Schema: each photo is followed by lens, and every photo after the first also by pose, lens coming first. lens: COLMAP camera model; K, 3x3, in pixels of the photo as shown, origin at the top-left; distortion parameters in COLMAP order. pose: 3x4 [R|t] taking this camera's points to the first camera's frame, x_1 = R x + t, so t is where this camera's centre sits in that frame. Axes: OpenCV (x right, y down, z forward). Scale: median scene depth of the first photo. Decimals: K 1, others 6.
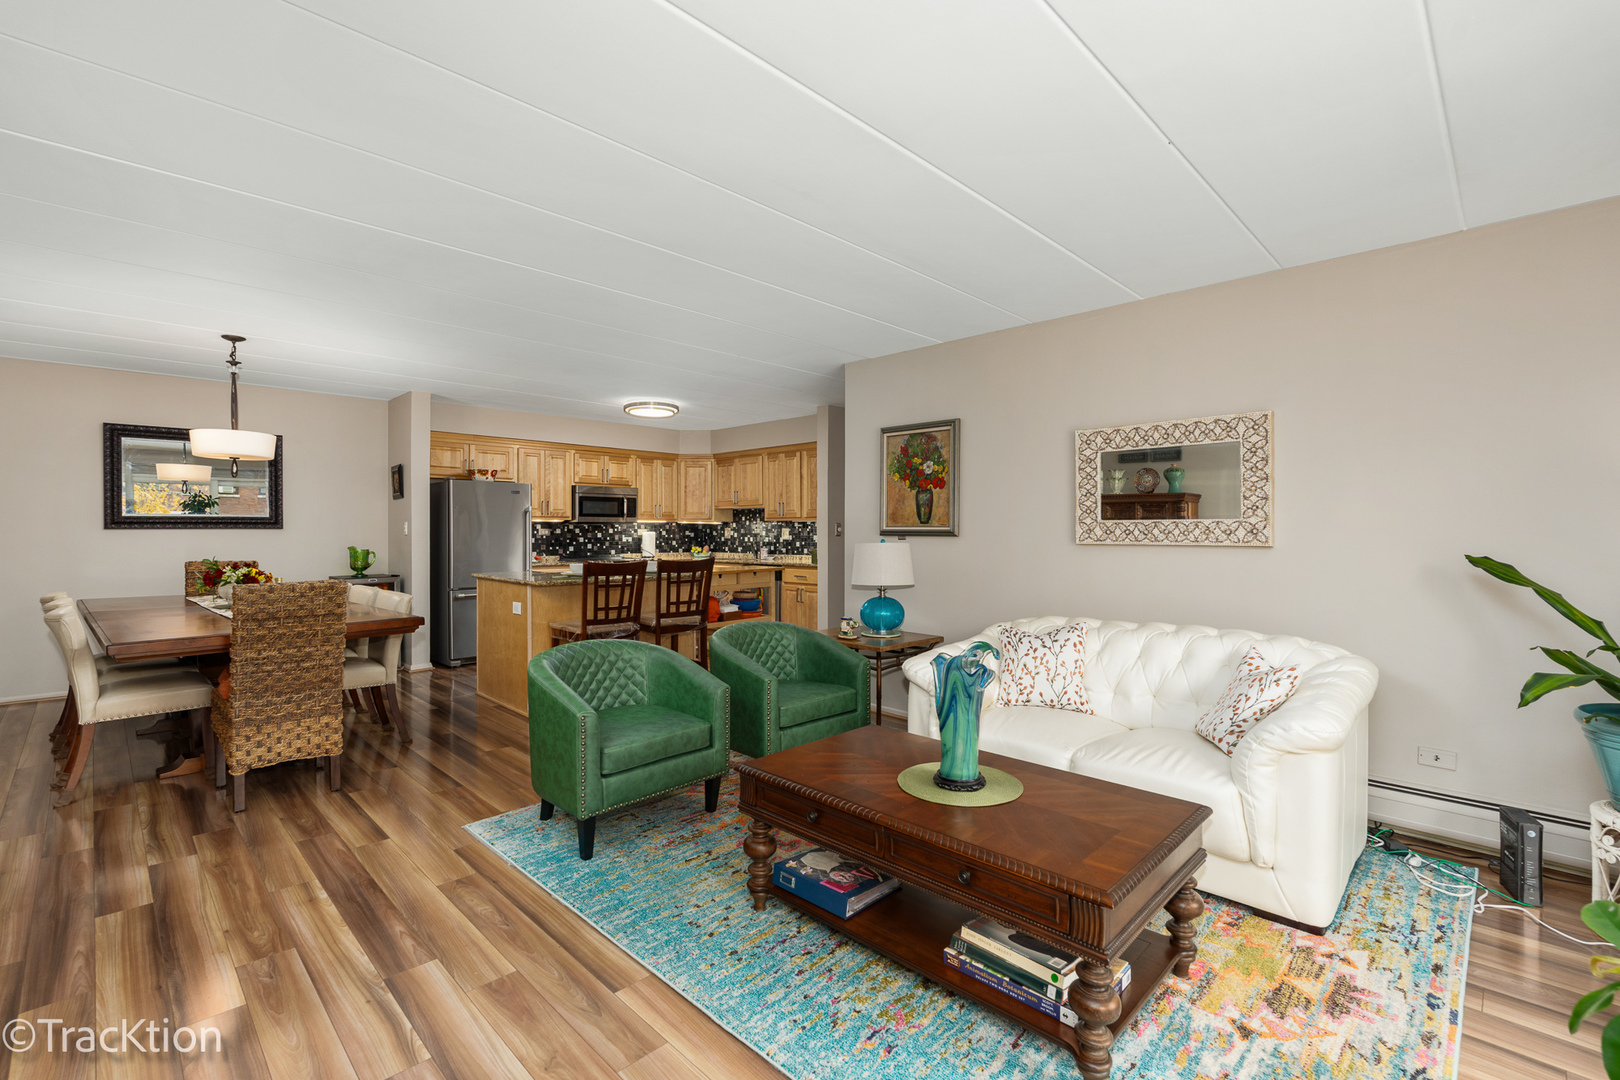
lens RADIAL K [[713.6, 0, 802.3], [0, 713.6, 536.3], [0, 0, 1]] dist [-0.001200, -0.000341]
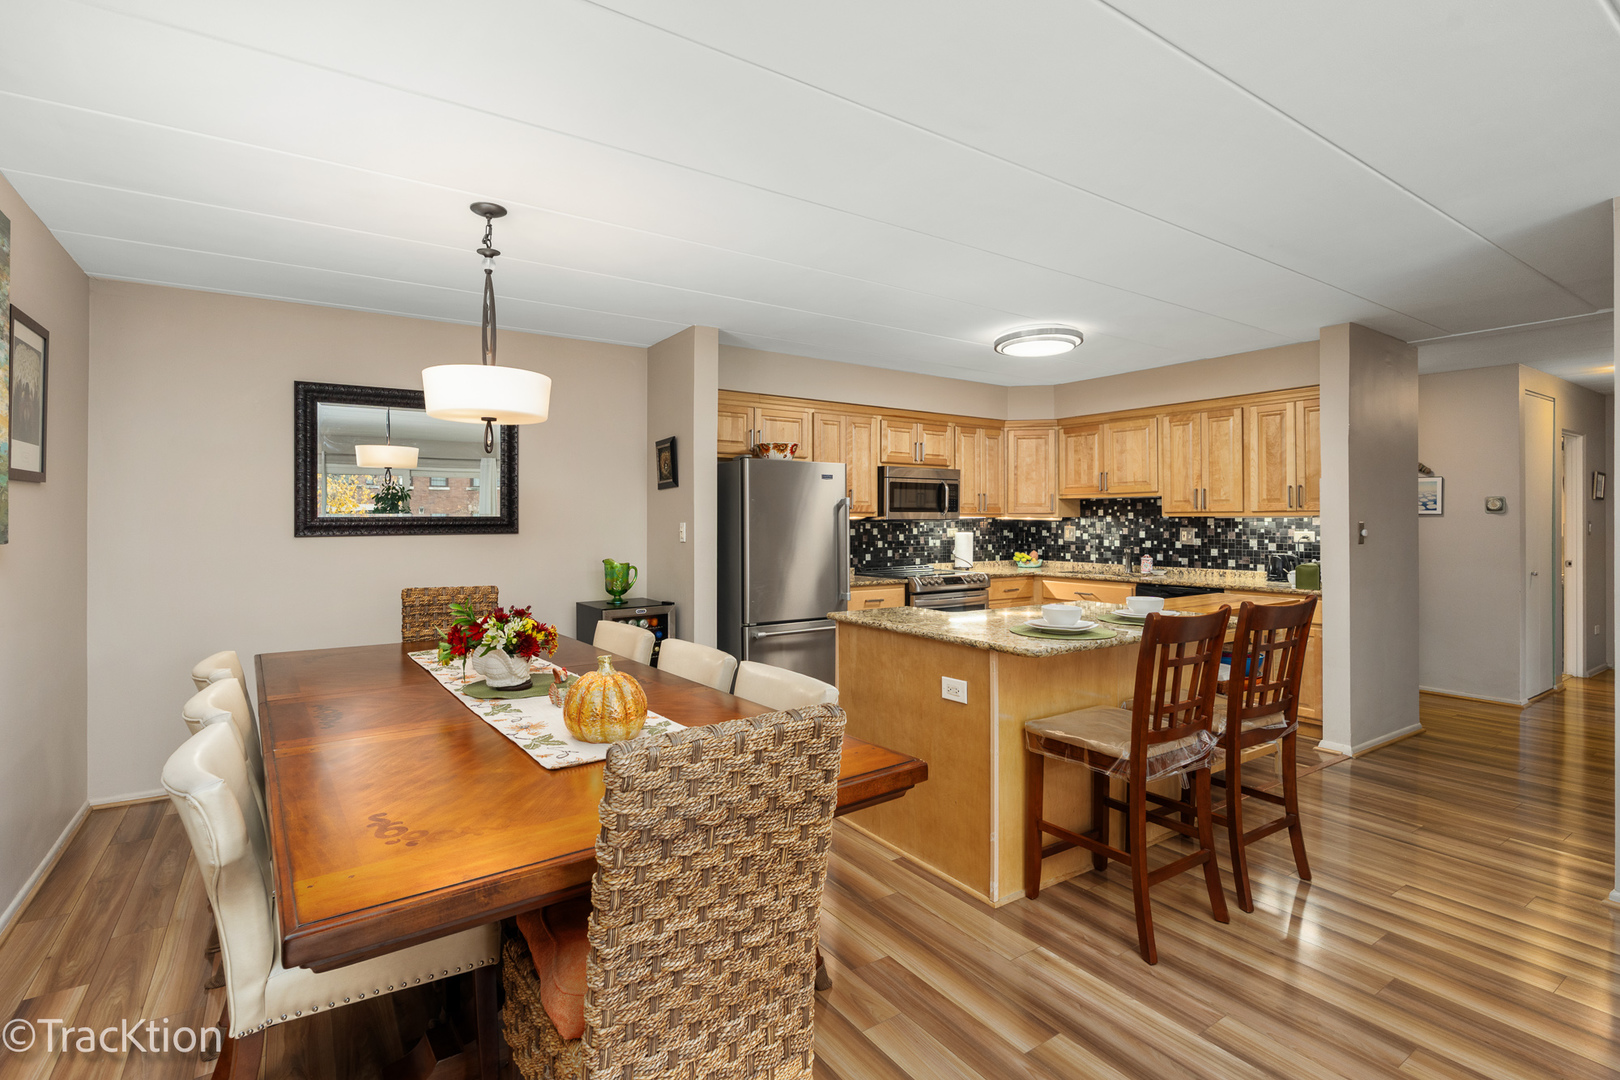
lens RADIAL K [[765.6, 0, 805.9], [0, 765.6, 516.1], [0, 0, 1]] dist [-0.002811, 0.000500]
pose [[0.981914, -0.003577, -0.189293, -0.277182], [0.001173, 0.999917, -0.012812, -0.015374], [0.189323, 0.012358, 0.981837, 0.287156]]
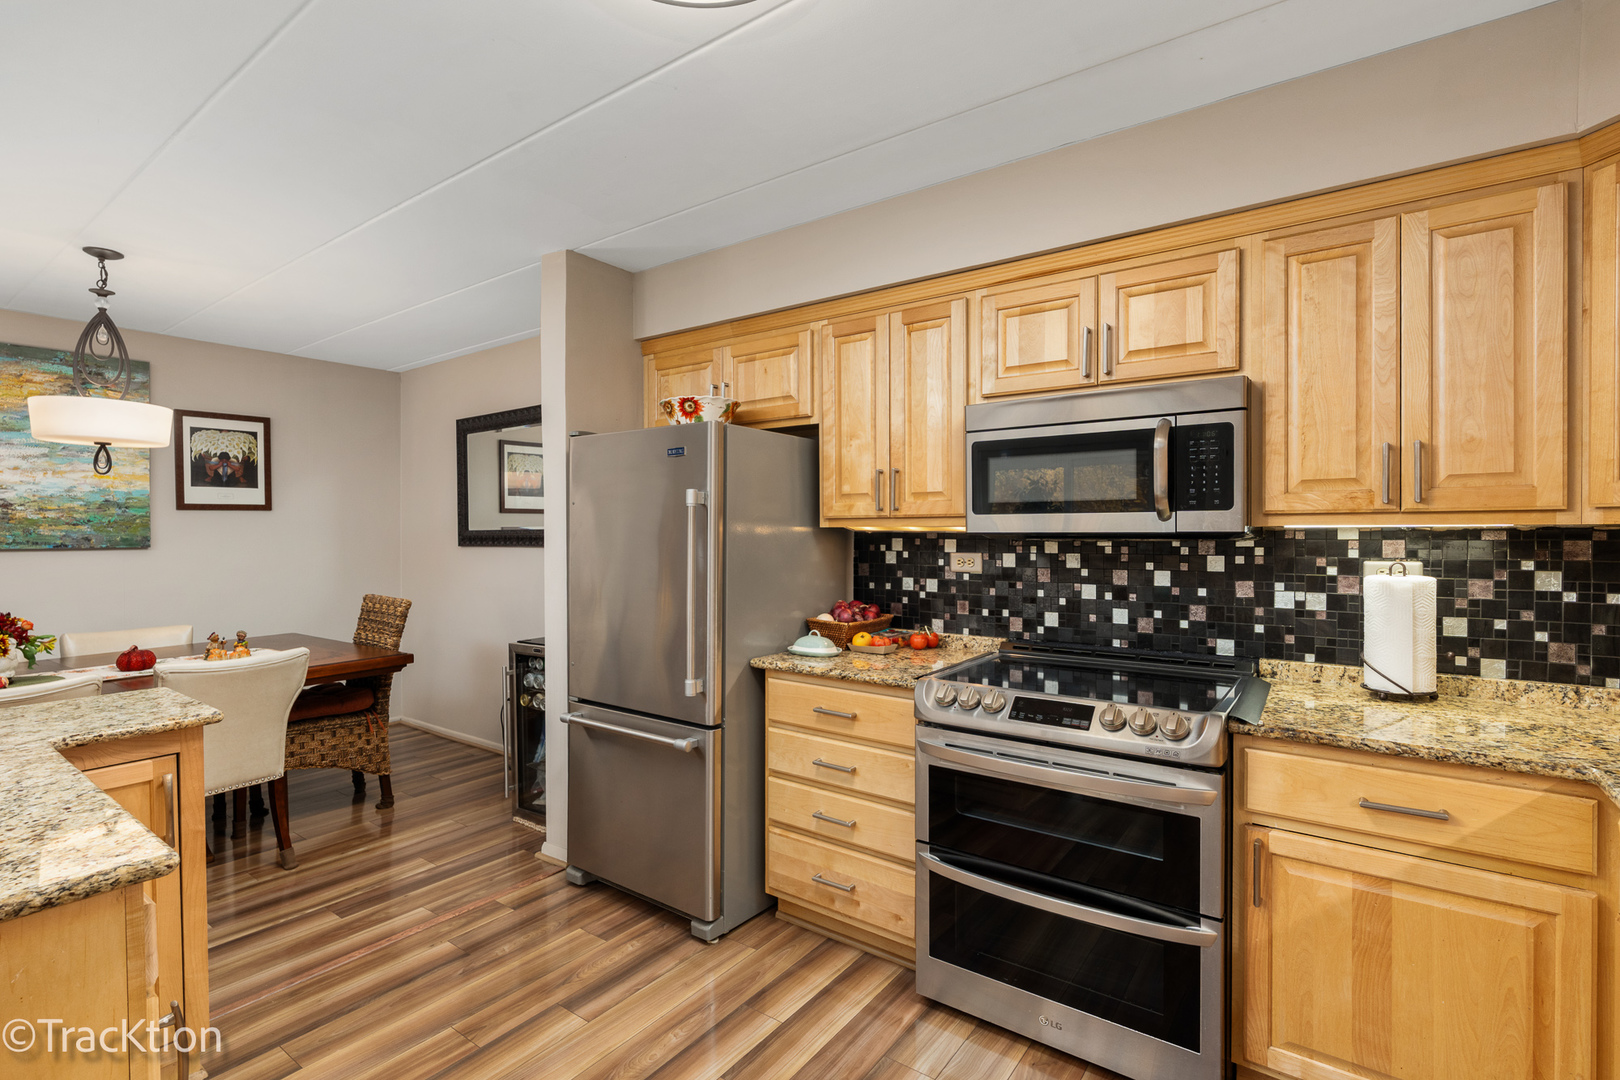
lens RADIAL K [[765.6, 0, 809.6], [0, 765.6, 536.9], [0, 0, 1]] dist [-0.002811, 0.000500]
pose [[0.151096, 0.004561, -0.988509, -0.019666], [-0.005996, 0.999975, 0.003698, -0.021056], [0.988501, 0.005369, 0.151119, 0.974925]]
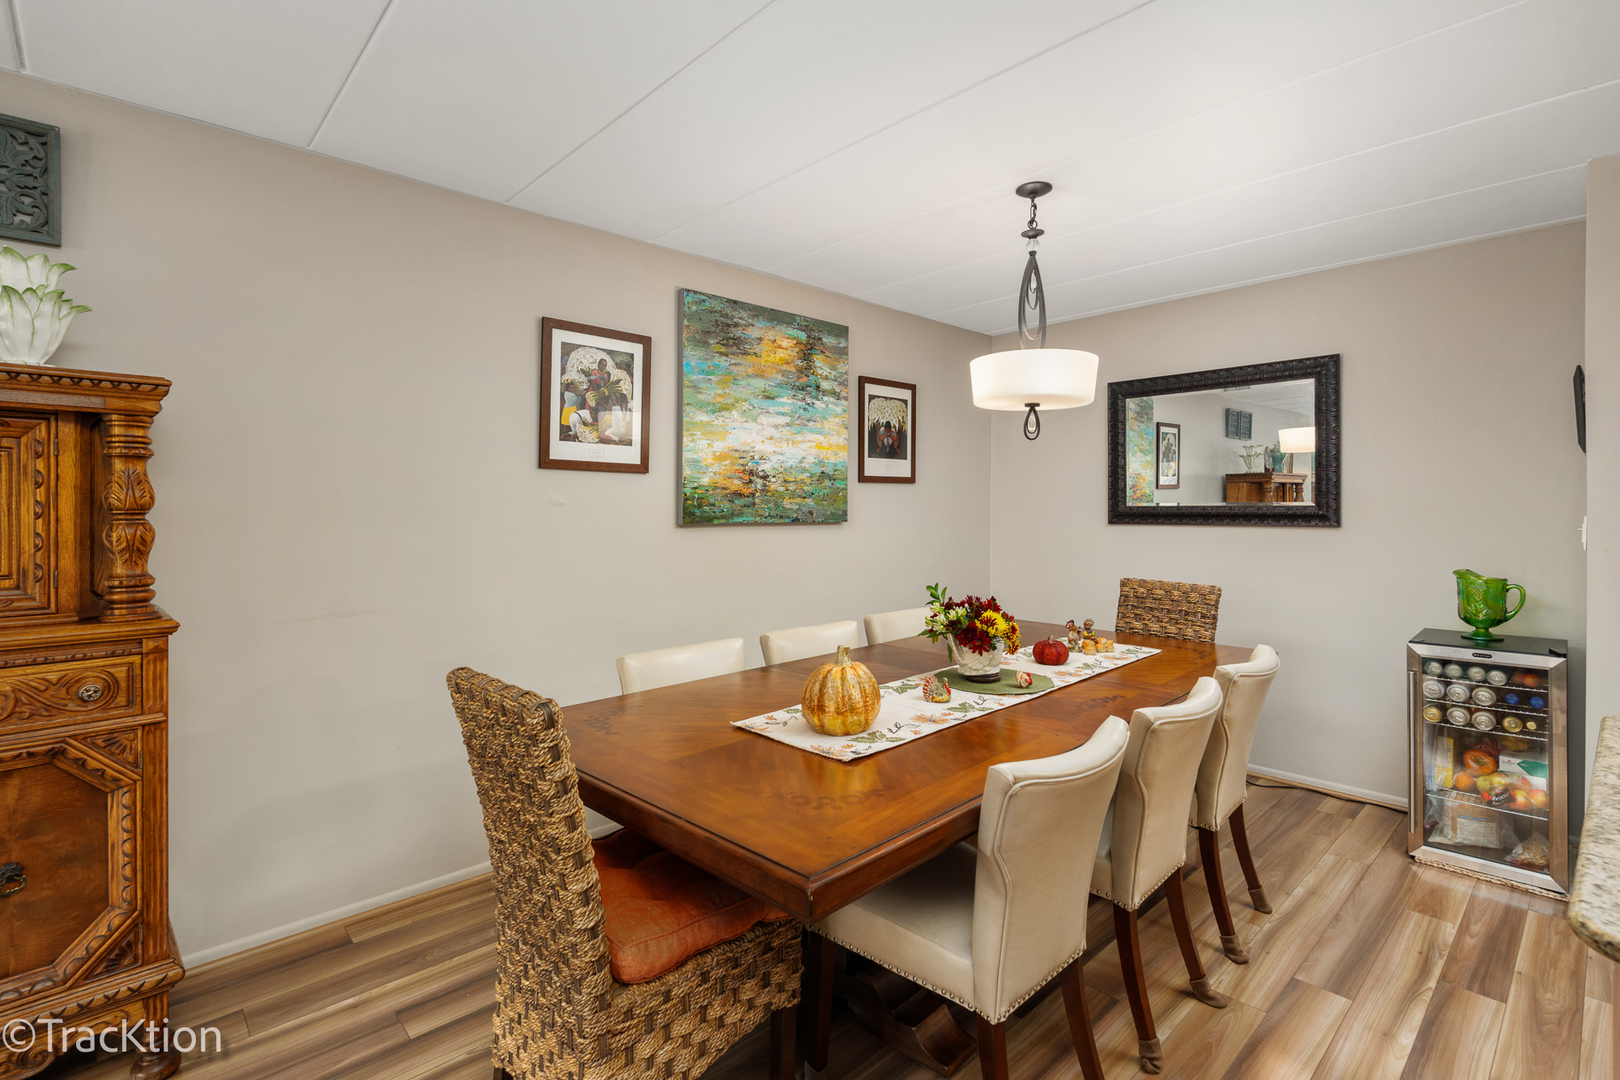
lens RADIAL K [[765.6, 0, 807.6], [0, 765.6, 503.7], [0, 0, 1]] dist [-0.002811, 0.000500]
pose [[-0.031796, -0.009163, -0.999452, -0.123876], [-0.013192, 0.999875, -0.008747, -0.015764], [0.999407, 0.012906, -0.031913, 0.542147]]
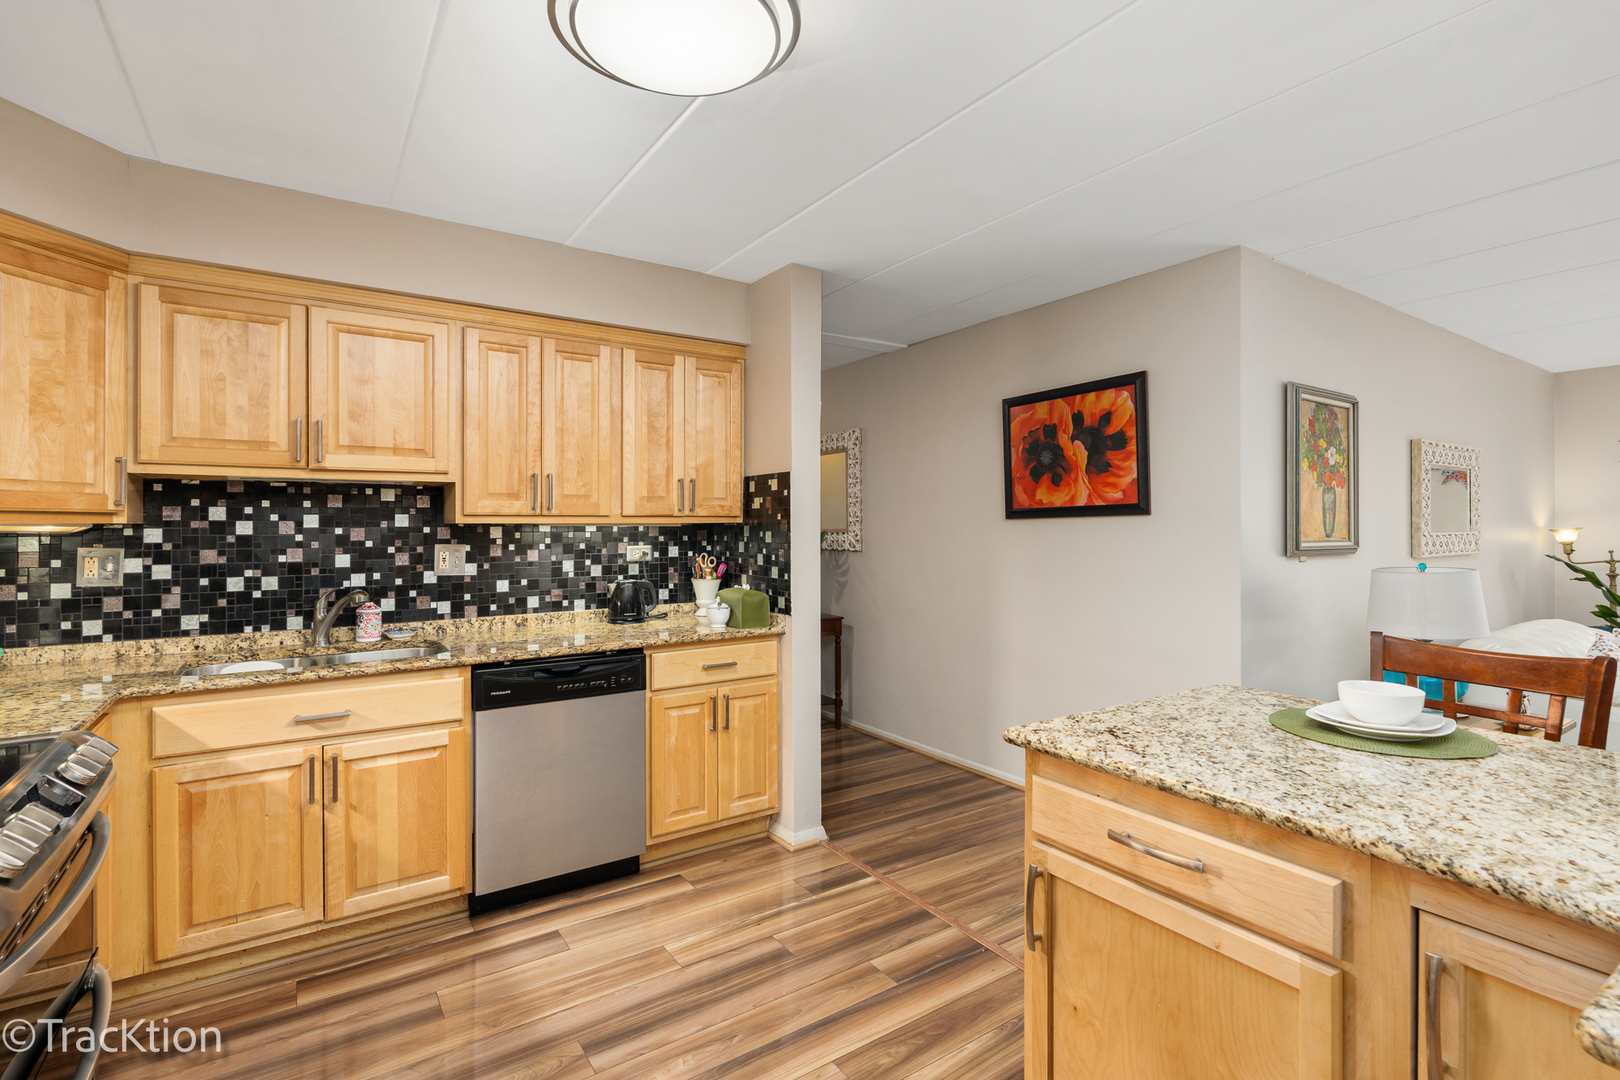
lens RADIAL K [[765.6, 0, 815.2], [0, 765.6, 528.1], [0, 0, 1]] dist [-0.002811, 0.000500]
pose [[0.180249, -0.005680, 0.983605, -0.426971], [0.009946, 0.999943, 0.003952, -0.022095], [-0.983571, 0.009071, 0.180295, 0.891828]]
